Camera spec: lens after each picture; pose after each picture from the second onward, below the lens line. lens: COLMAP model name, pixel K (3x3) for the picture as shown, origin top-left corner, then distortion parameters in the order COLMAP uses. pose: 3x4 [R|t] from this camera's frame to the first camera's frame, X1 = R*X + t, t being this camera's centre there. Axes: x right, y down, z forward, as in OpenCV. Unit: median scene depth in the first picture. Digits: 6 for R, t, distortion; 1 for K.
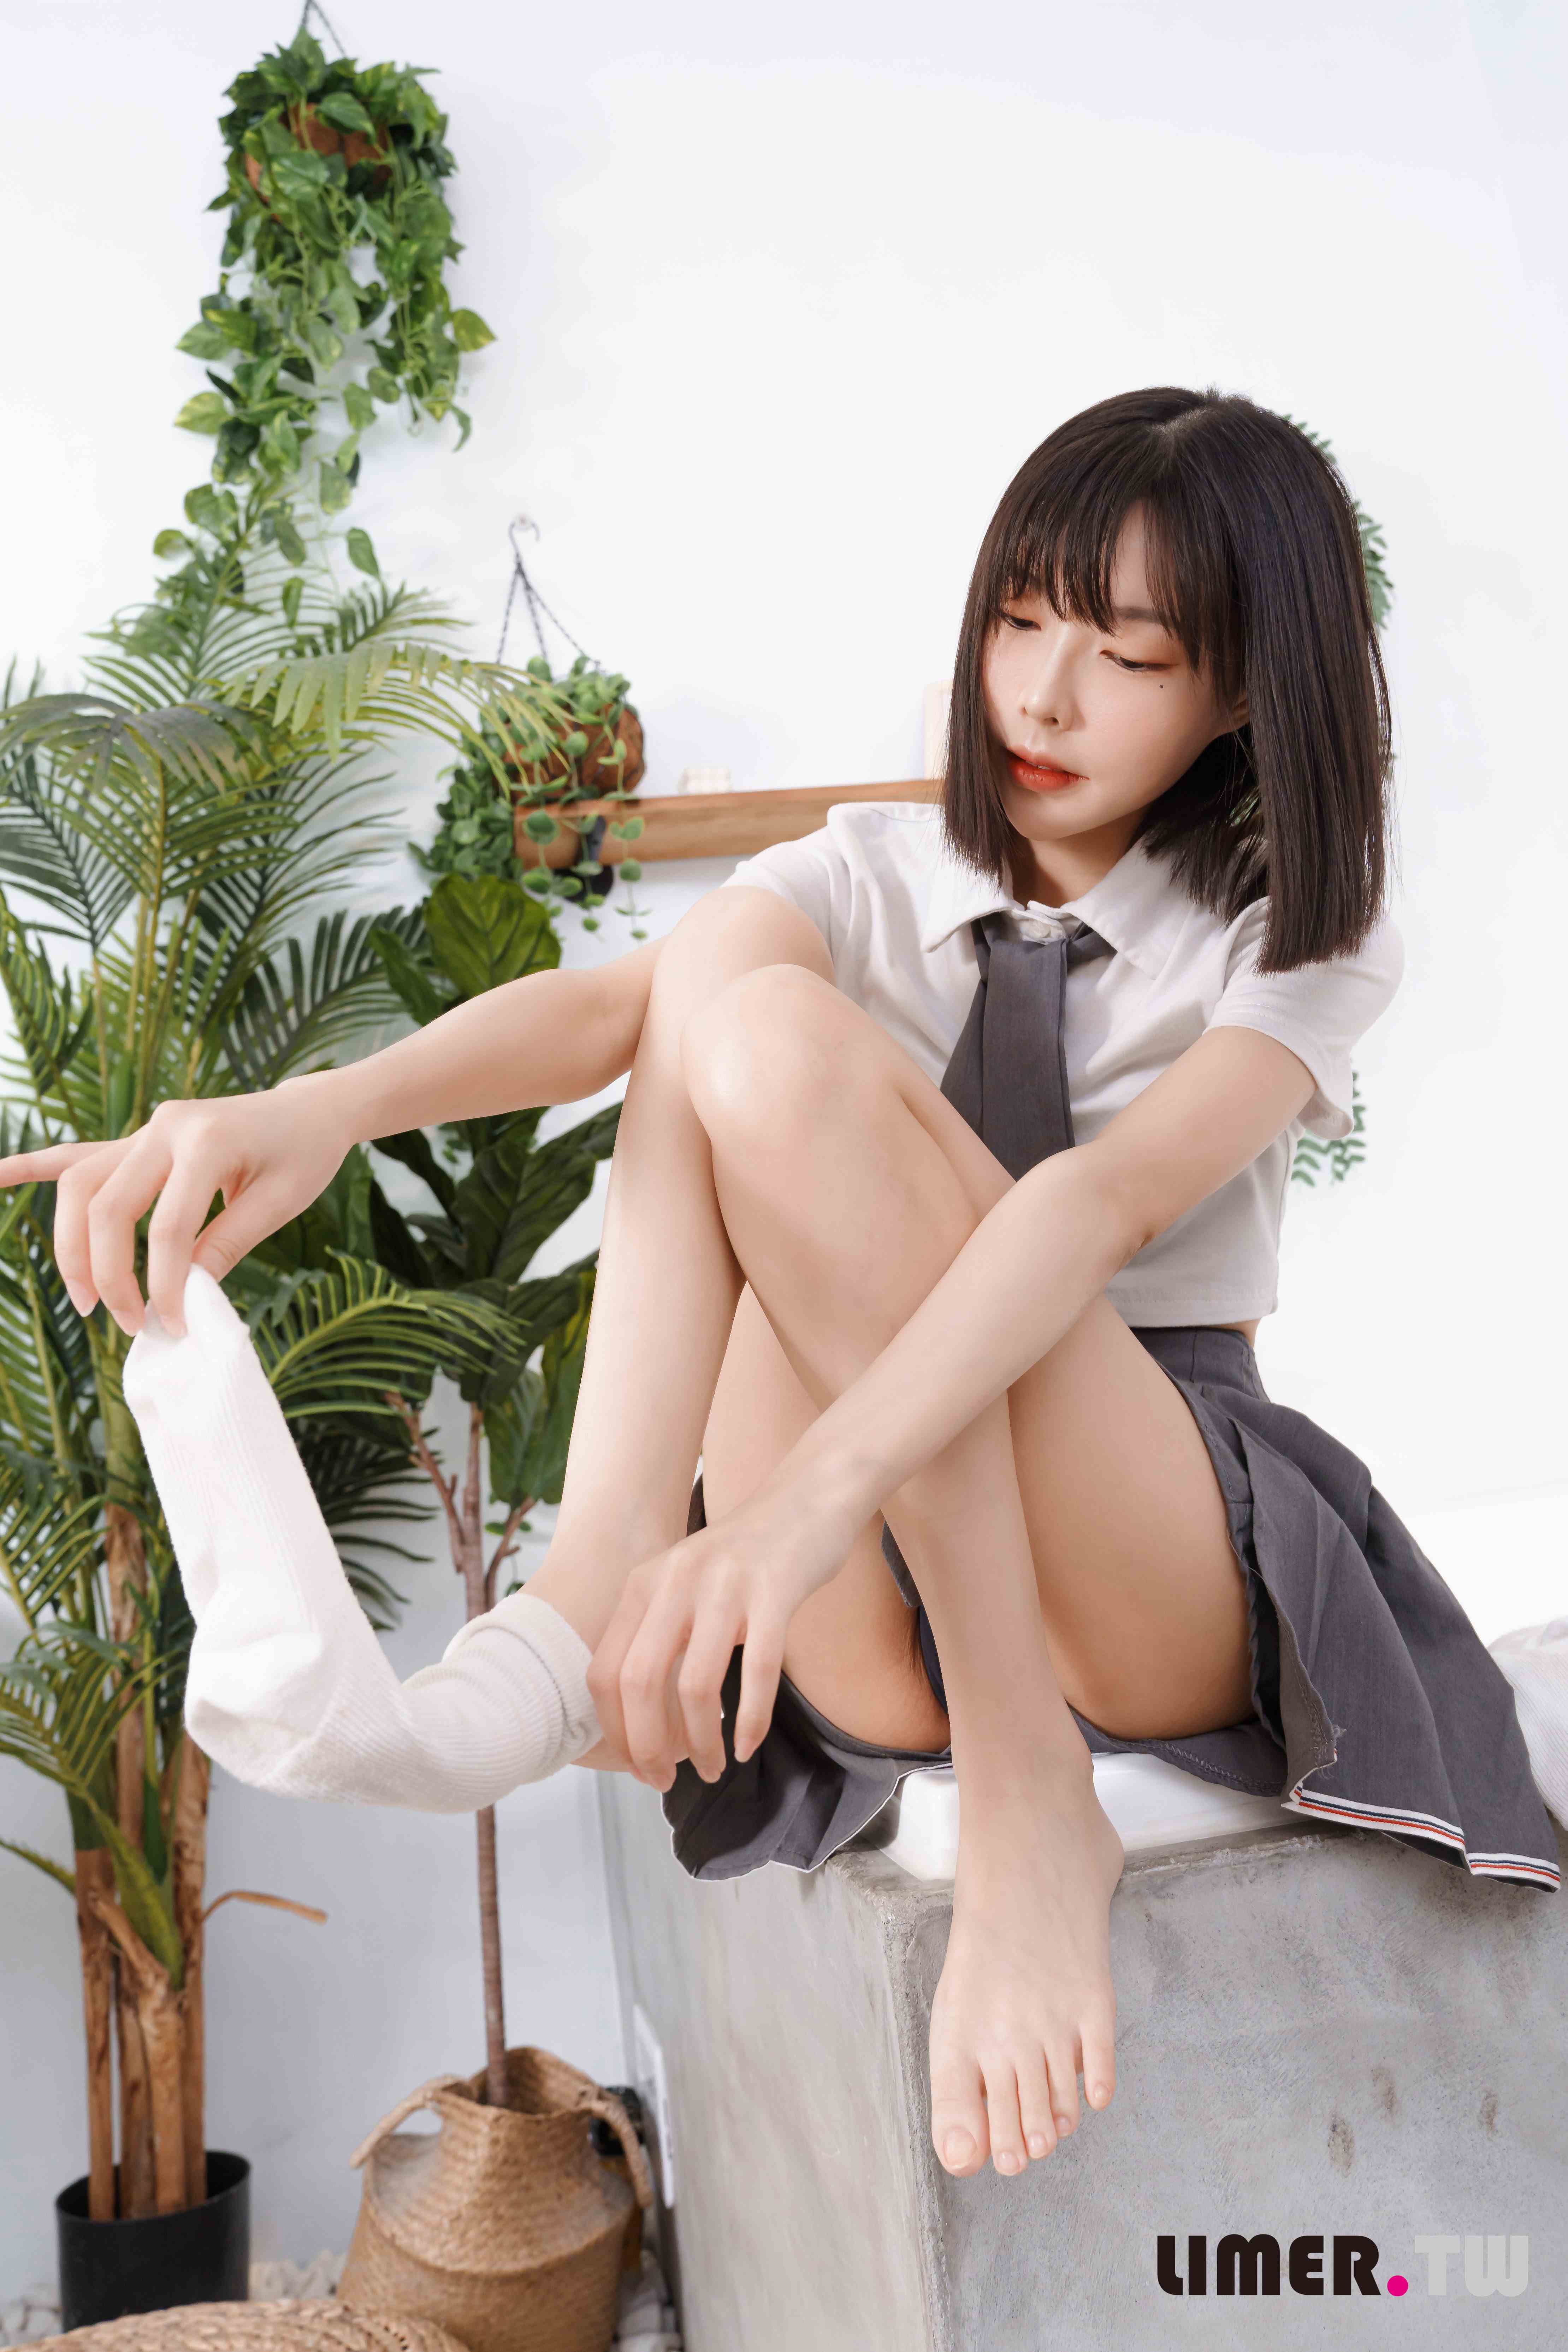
lens RADIAL K [[2058.8, 0, 798.9], [0, 2058.8, 1030.5], [0, 0, 1]] dist [0.024318, -0.012641]
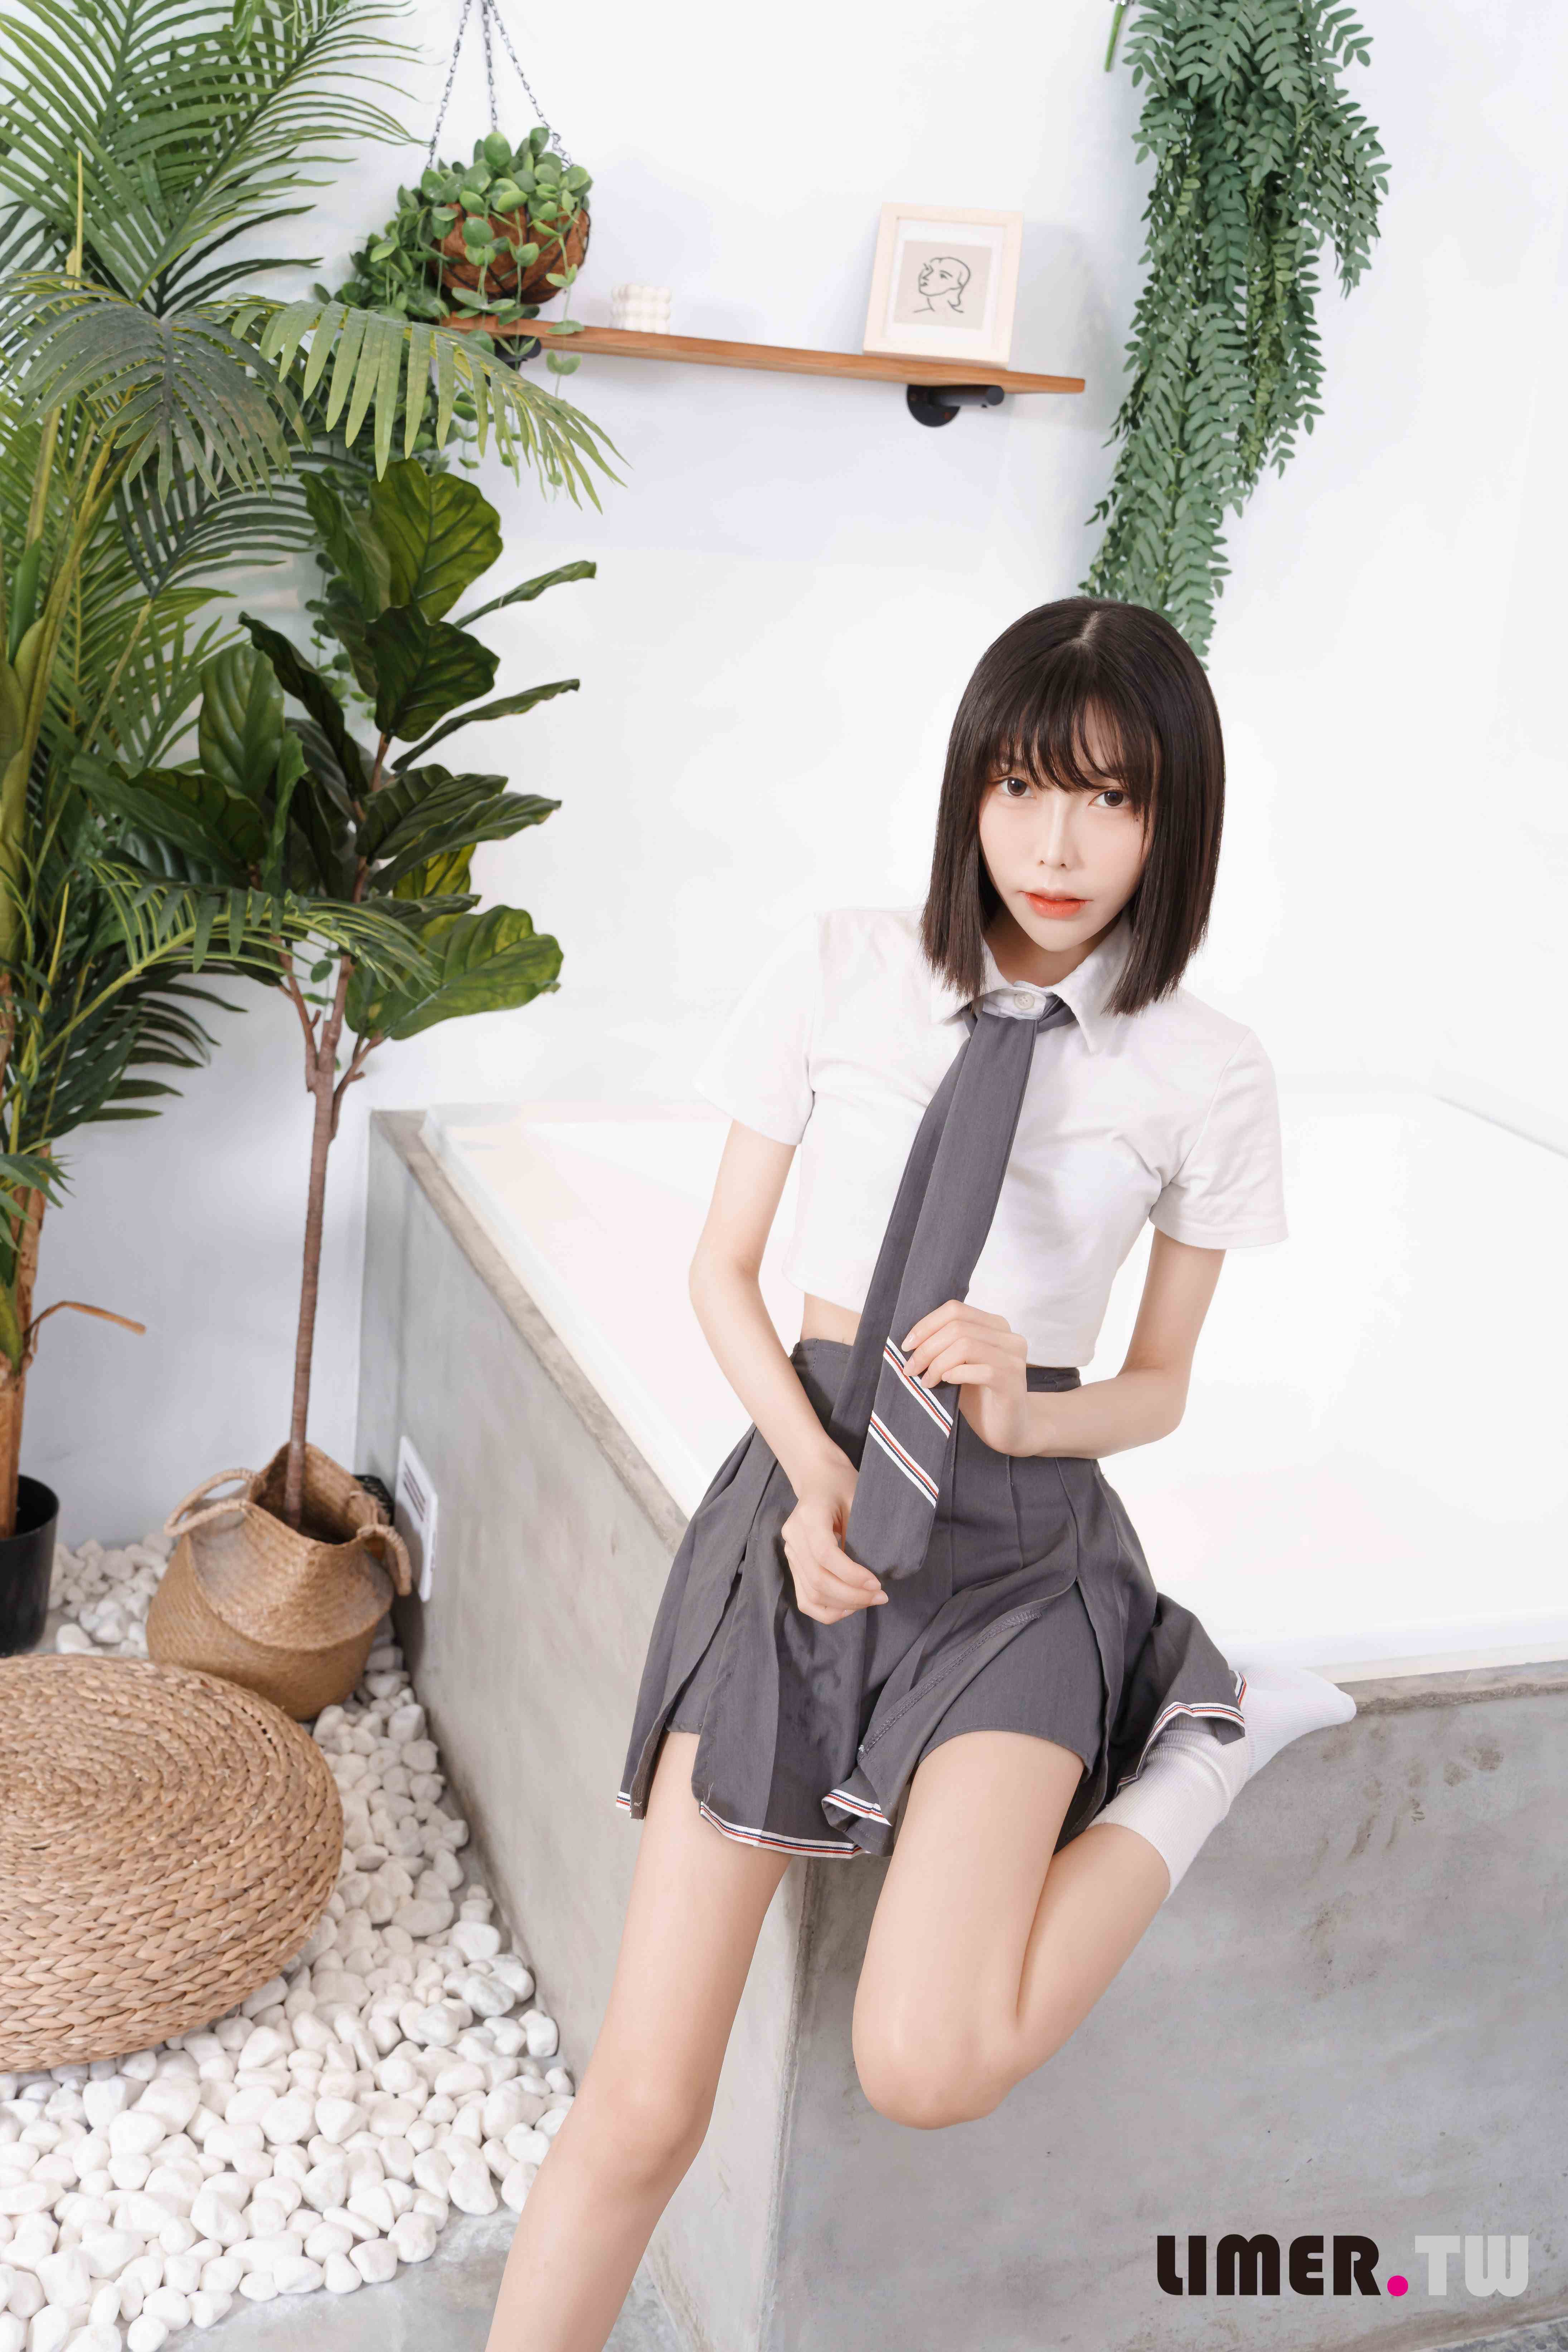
lens RADIAL K [[2389.7, 0, 736.9], [0, 2389.7, 1048.7], [0, 0, 1]] dist [0.023497, -0.029983]
pose [[0.966565, 0.165322, 0.196011, -0.187934], [-0.233119, 0.884934, 0.403172, -0.310816], [-0.106803, -0.435385, 0.893886, -0.153249]]
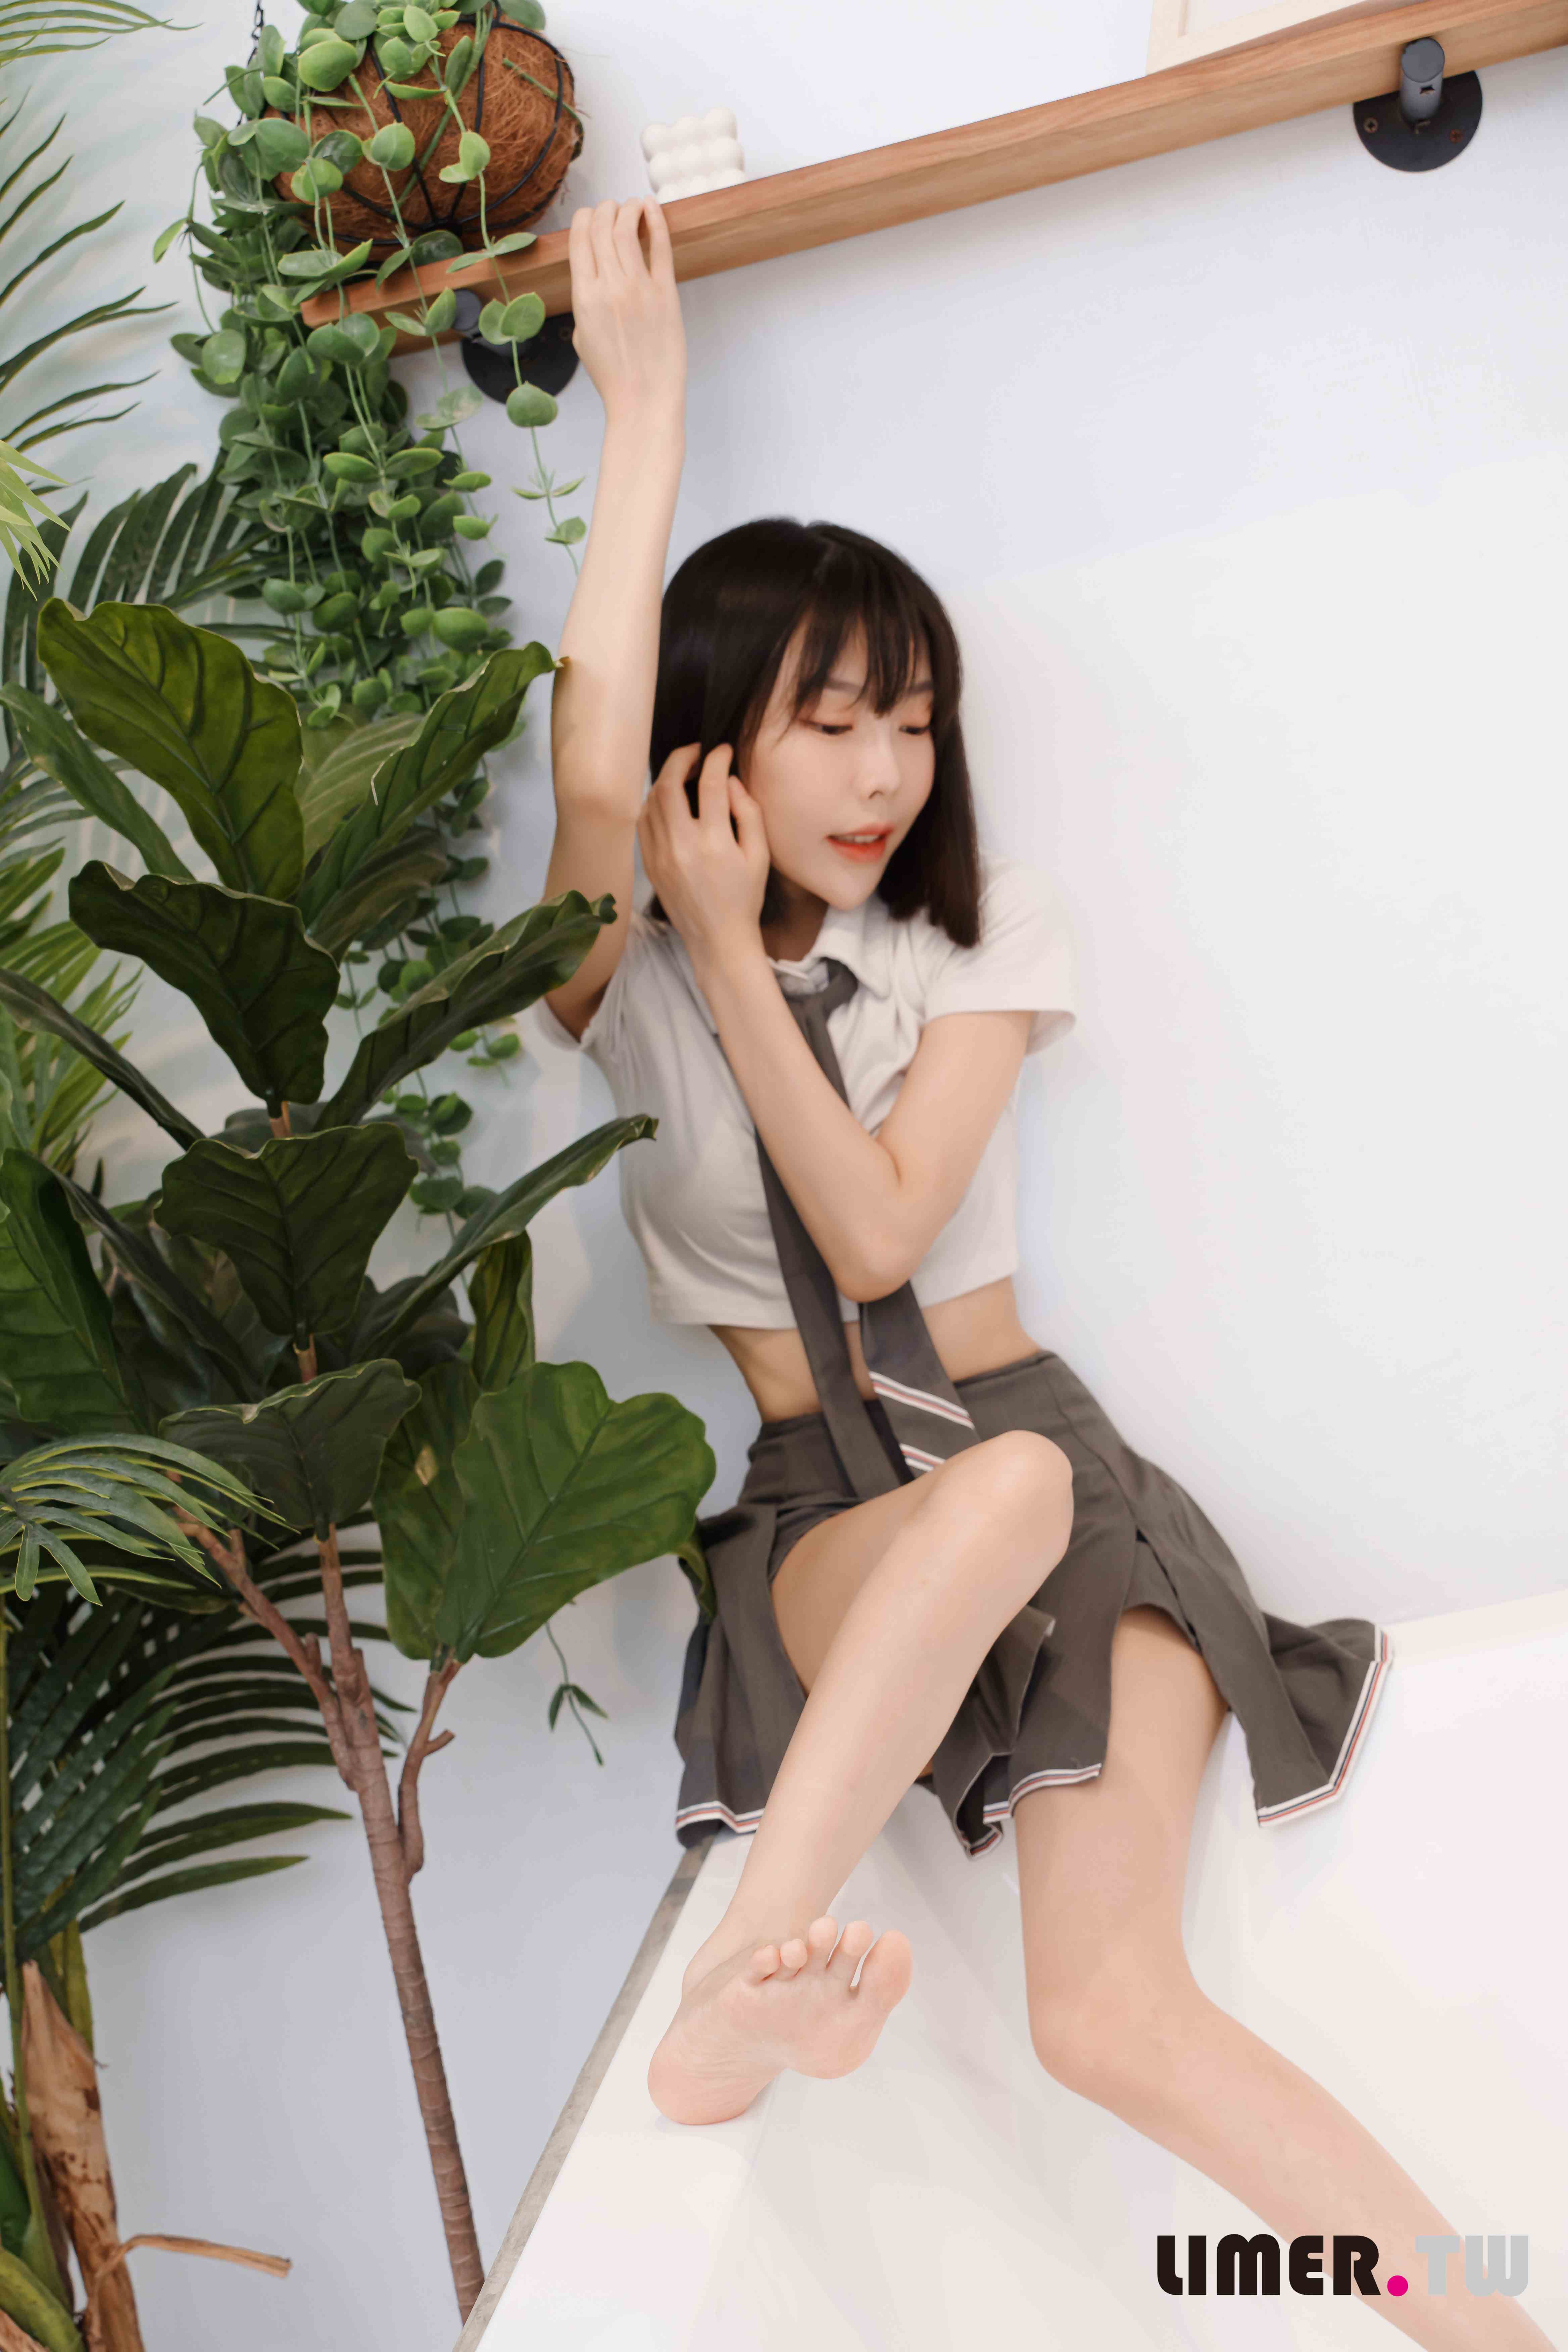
lens RADIAL K [[3947.0, 0, 743.2], [0, 3947.0, 1282.6], [0, 0, 1]] dist [-0.004516, 0.270578]
pose [[0.949257, -0.058095, -0.309088, 0.274708], [0.167579, 0.925084, 0.340789, -0.217090], [0.266134, -0.375293, 0.887878, 0.090271]]
